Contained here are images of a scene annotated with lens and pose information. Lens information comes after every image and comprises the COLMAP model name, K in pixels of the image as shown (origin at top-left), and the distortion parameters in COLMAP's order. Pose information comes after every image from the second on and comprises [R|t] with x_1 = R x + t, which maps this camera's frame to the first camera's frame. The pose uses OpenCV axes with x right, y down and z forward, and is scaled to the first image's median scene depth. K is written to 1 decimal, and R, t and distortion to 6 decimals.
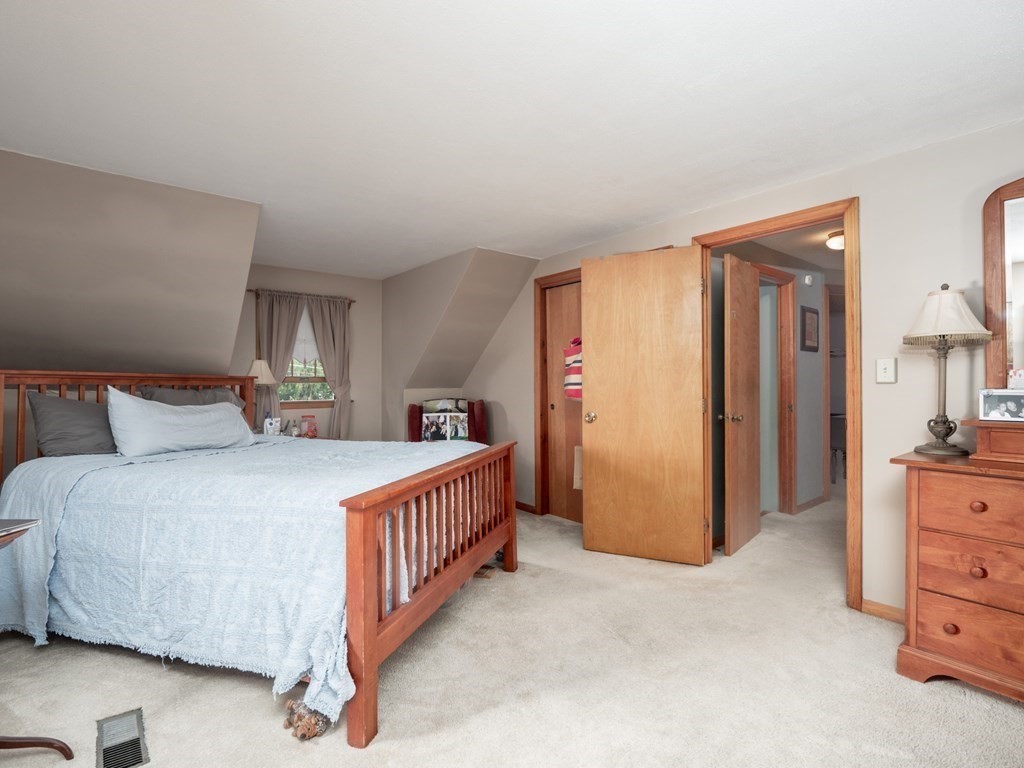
lens RADIAL K [[503.5, 0, 505.4], [0, 503.5, 378.0], [0, 0, 1]] dist [-0.001170, -0.001366]
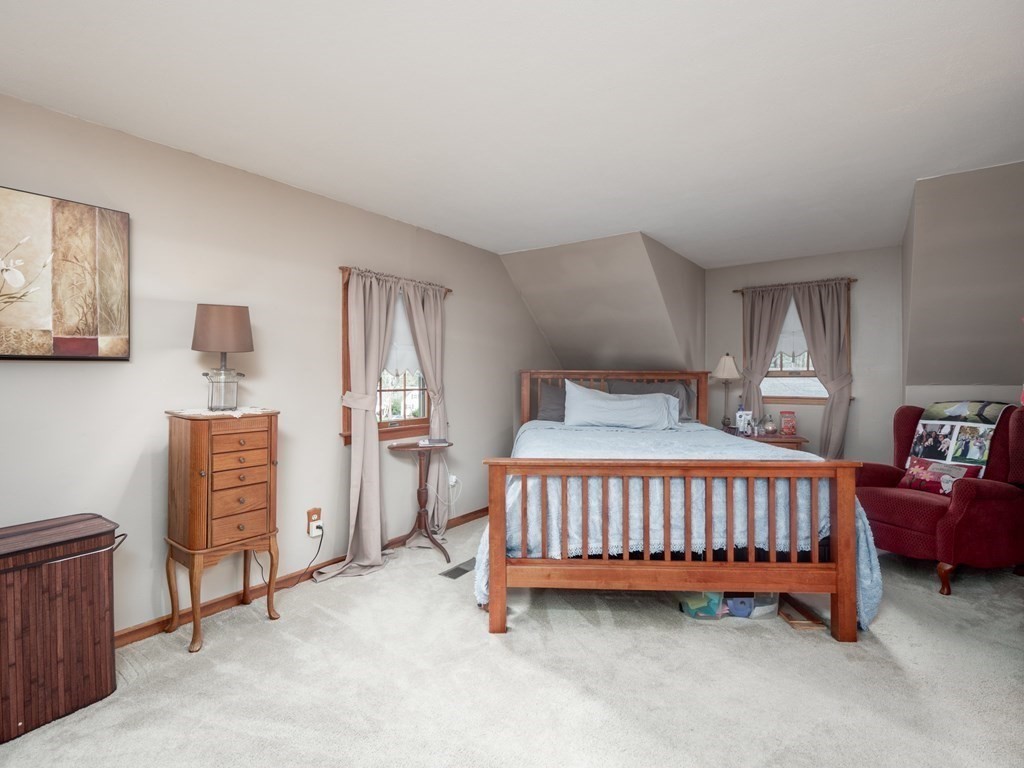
lens RADIAL K [[503.5, 0, 505.4], [0, 503.5, 378.0], [0, 0, 1]] dist [-0.001170, -0.001366]
pose [[0.254720, 0.003295, -0.967009, 0.392058], [0.010155, 0.999930, 0.006082, -0.000092], [0.966962, -0.011369, 0.254668, 0.239737]]
